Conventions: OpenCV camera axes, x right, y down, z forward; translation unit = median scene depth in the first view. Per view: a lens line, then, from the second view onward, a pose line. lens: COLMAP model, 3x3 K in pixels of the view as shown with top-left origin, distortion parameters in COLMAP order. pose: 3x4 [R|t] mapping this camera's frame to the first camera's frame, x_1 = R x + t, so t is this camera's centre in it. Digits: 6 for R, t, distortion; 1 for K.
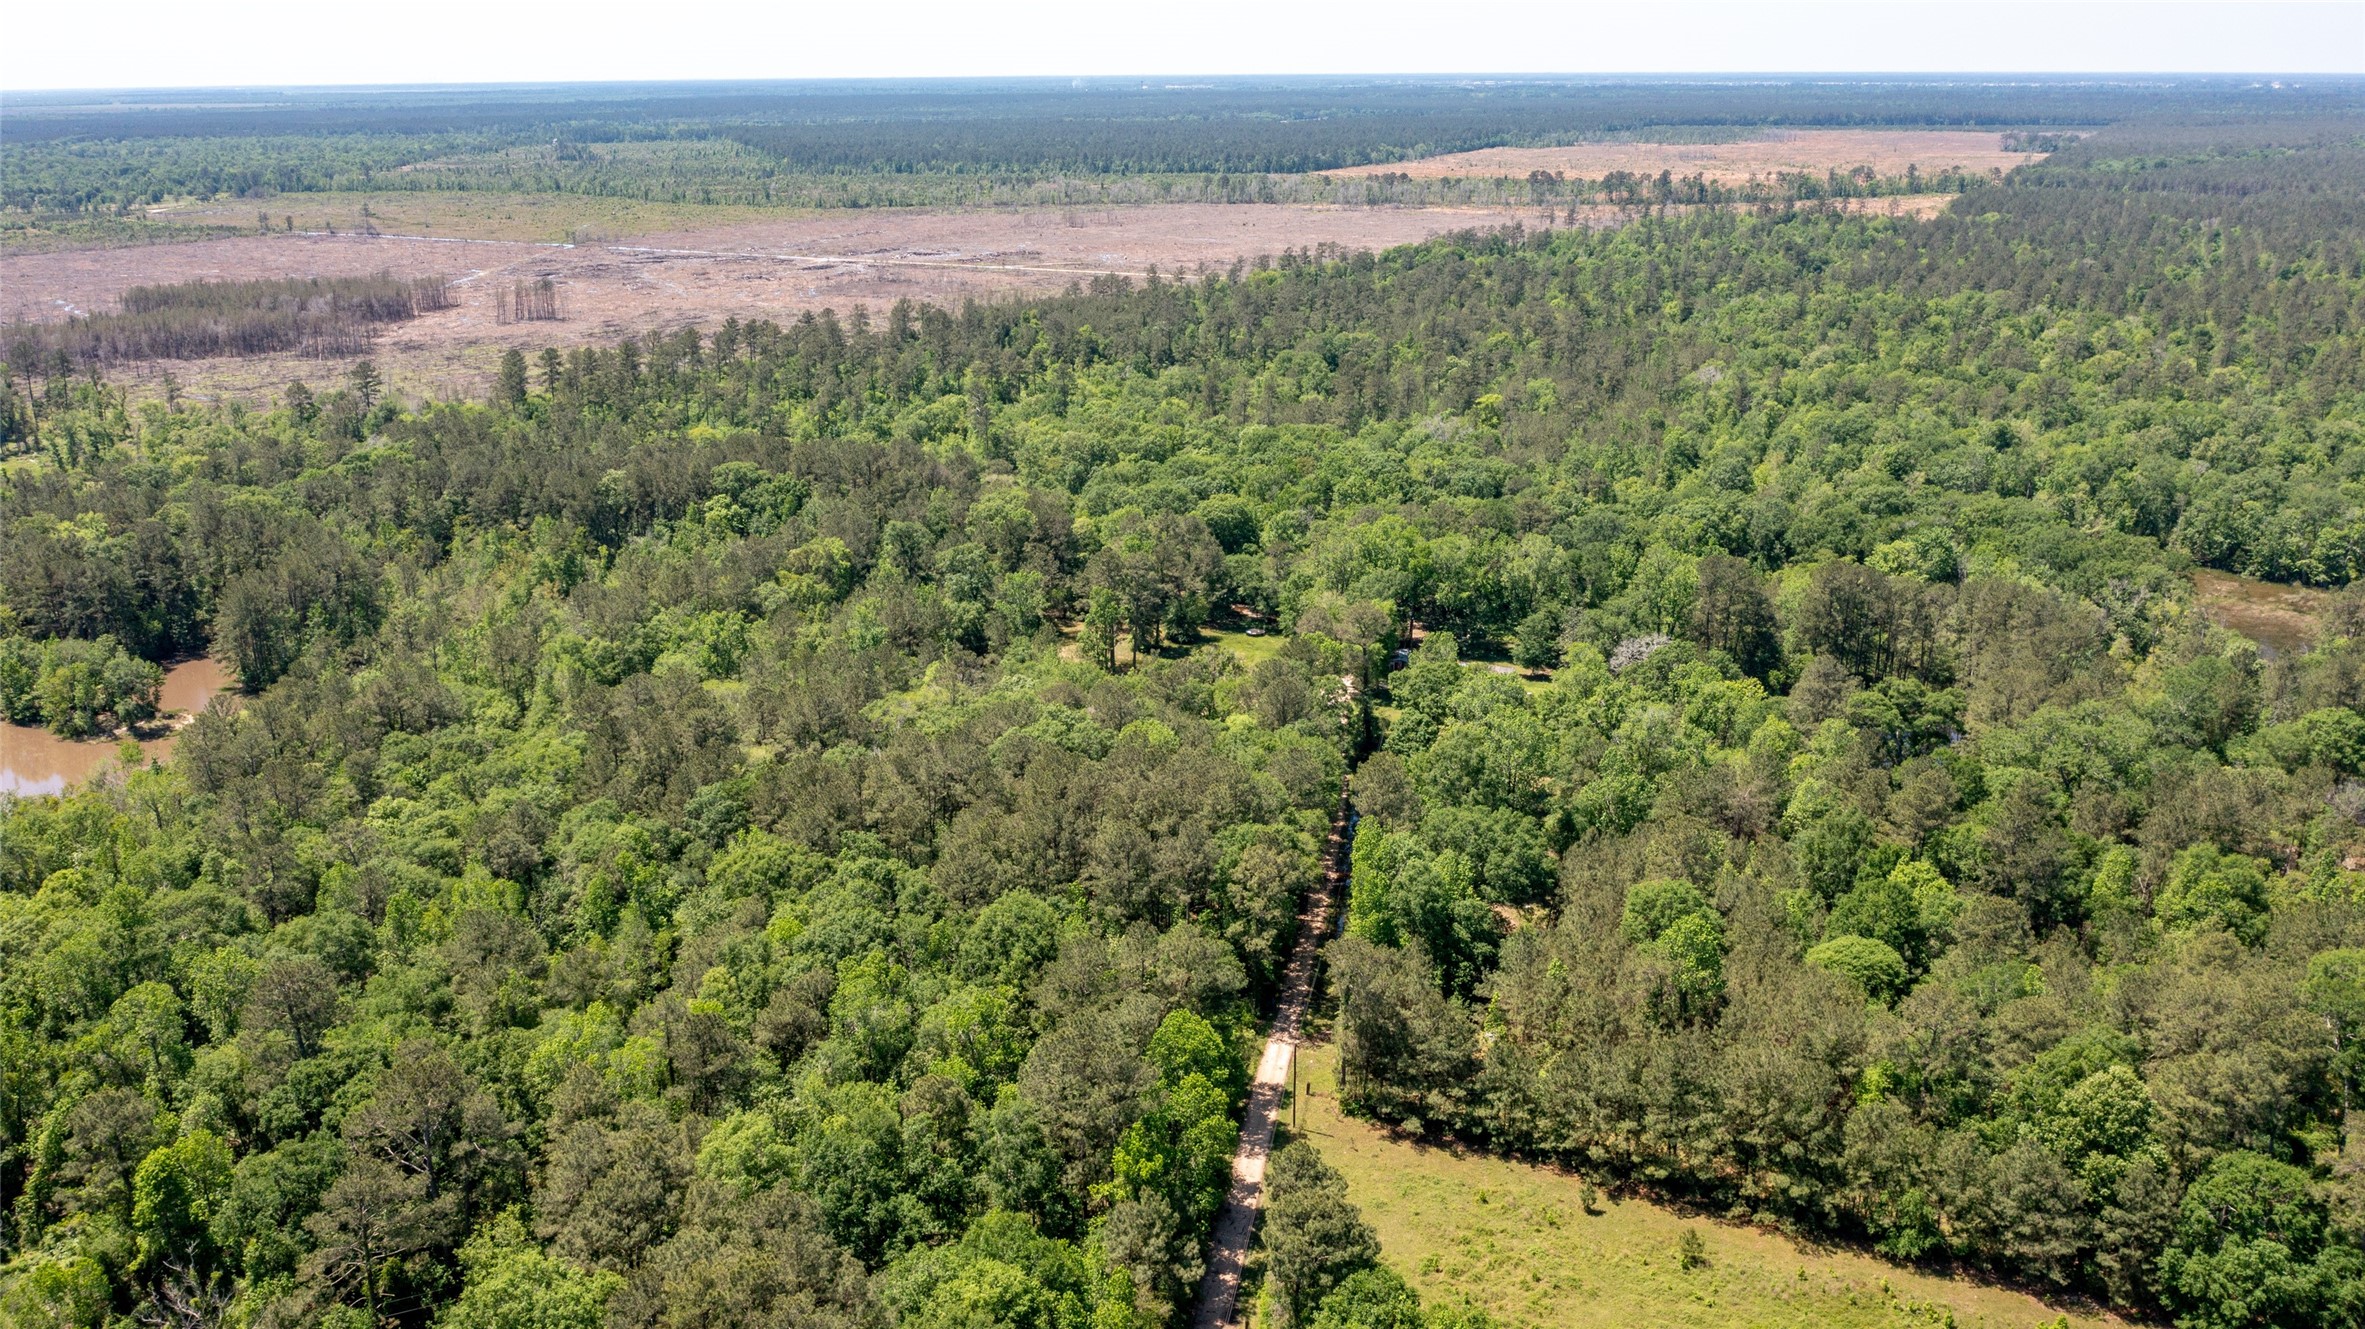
lens RADIAL K [[1866.0, 0, 1171.5], [0, 1866.0, 662.9], [0, 0, 1]] dist [-0.029836, 0.005559]
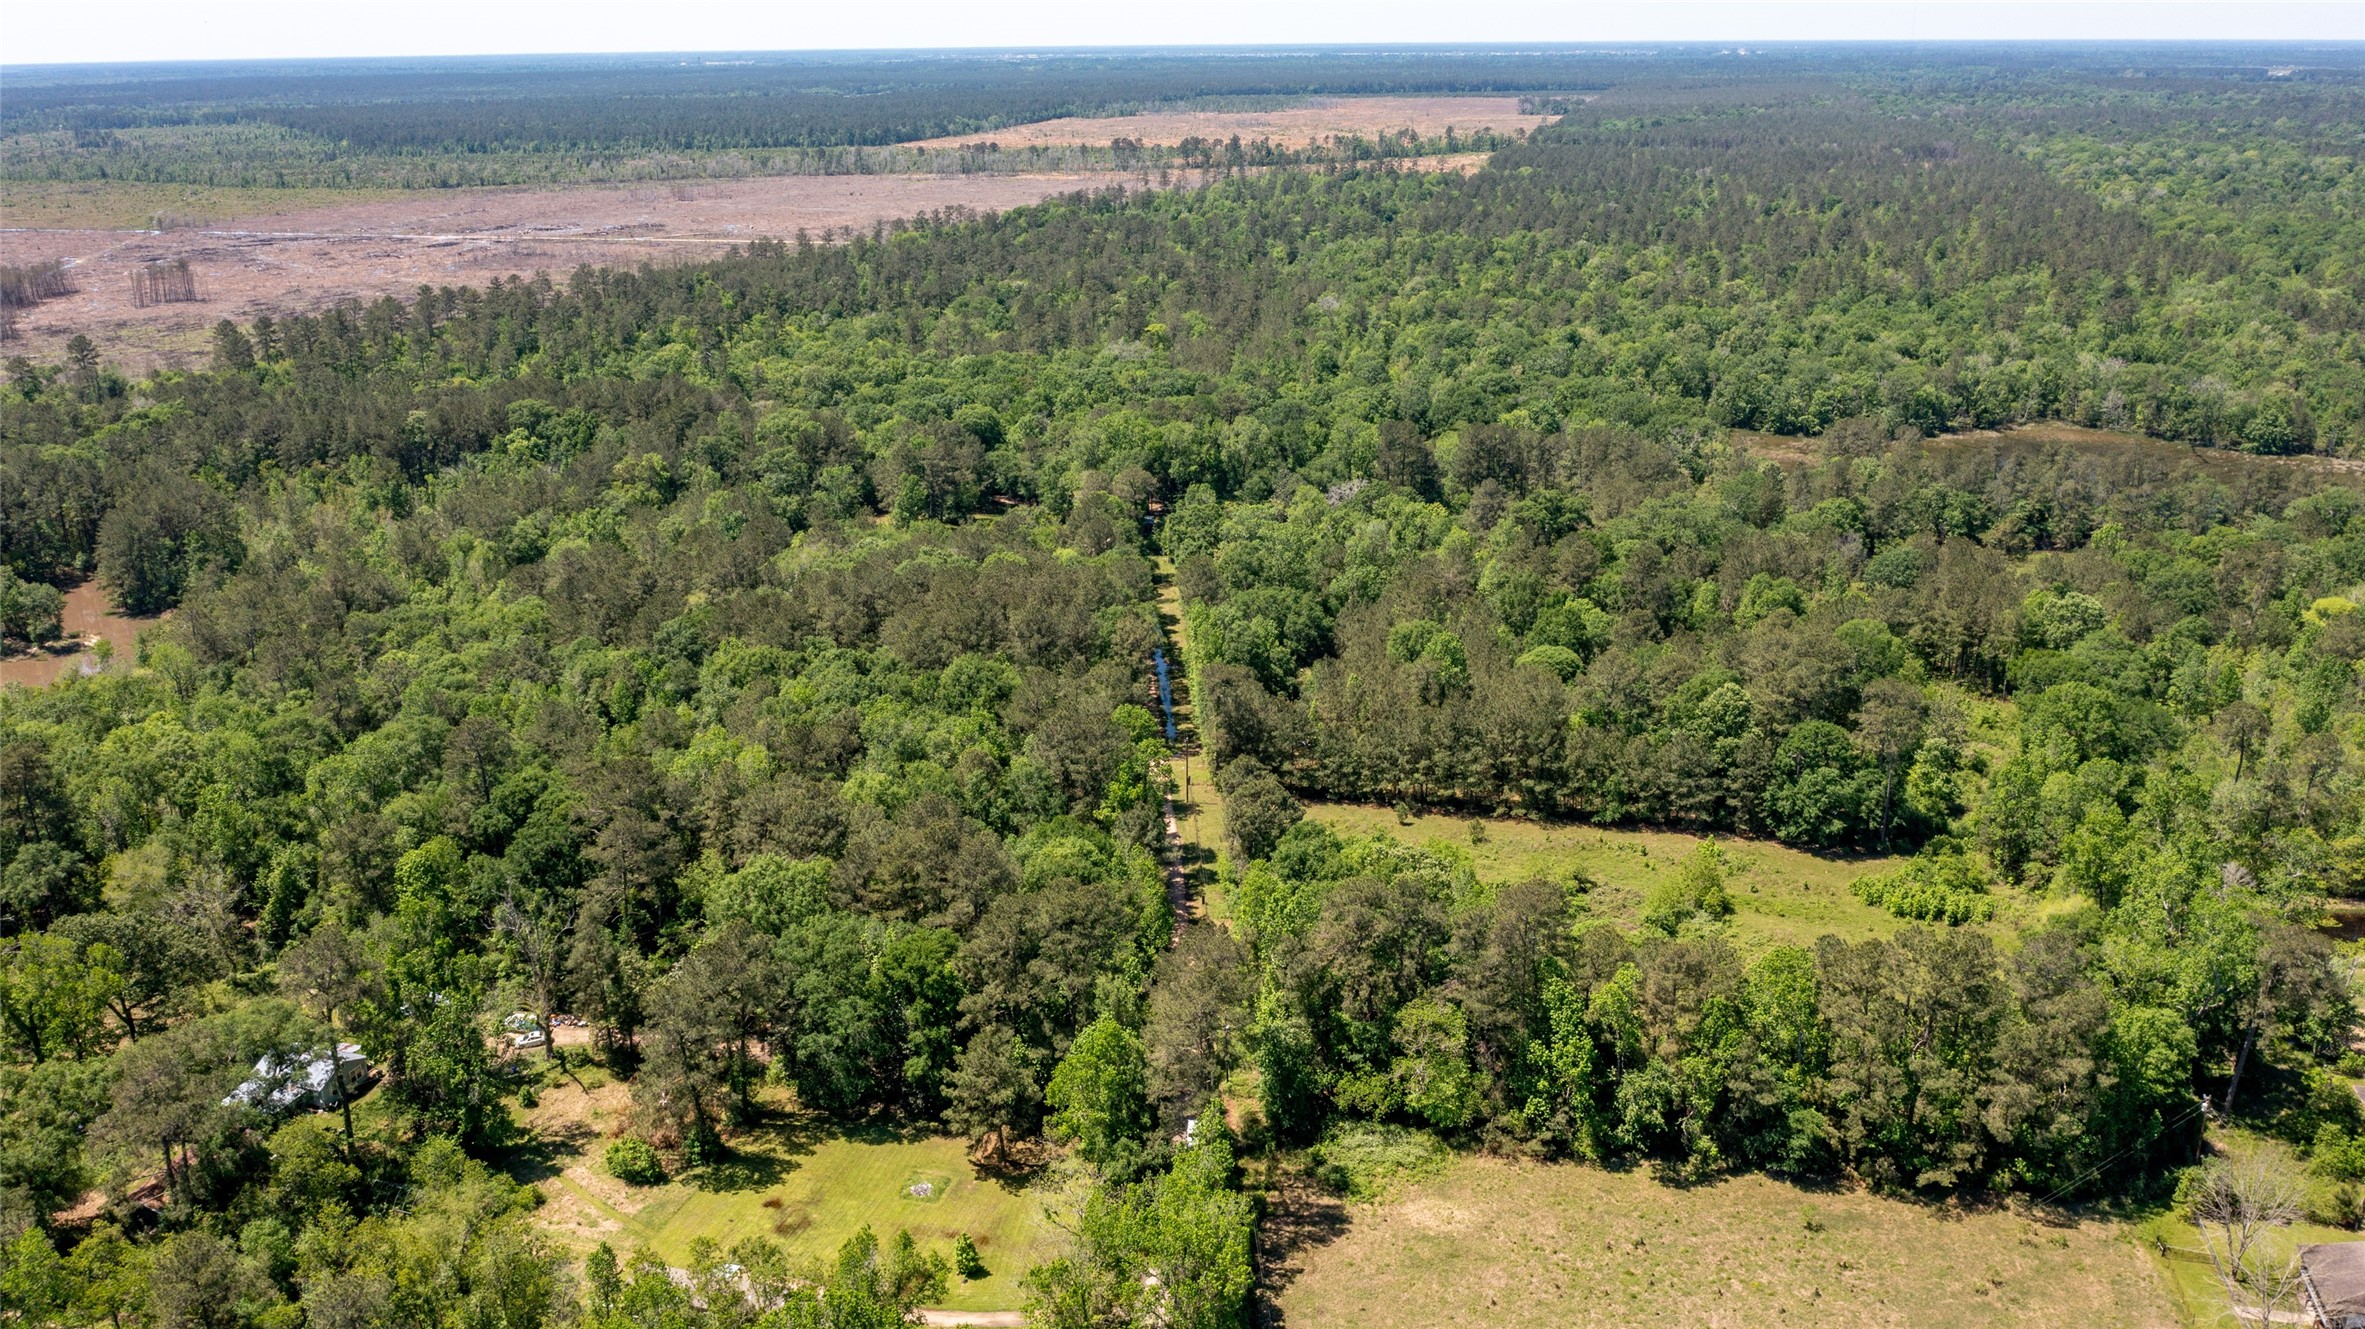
lens RADIAL K [[1866.0, 0, 1194.9], [0, 1866.0, 649.9], [0, 0, 1]] dist [-0.029836, 0.005559]
pose [[0.969823, -0.077948, 0.231013, -0.104252], [0.076505, 0.996953, 0.015211, 0.049540], [-0.231495, 0.002921, 0.972832, -0.153666]]
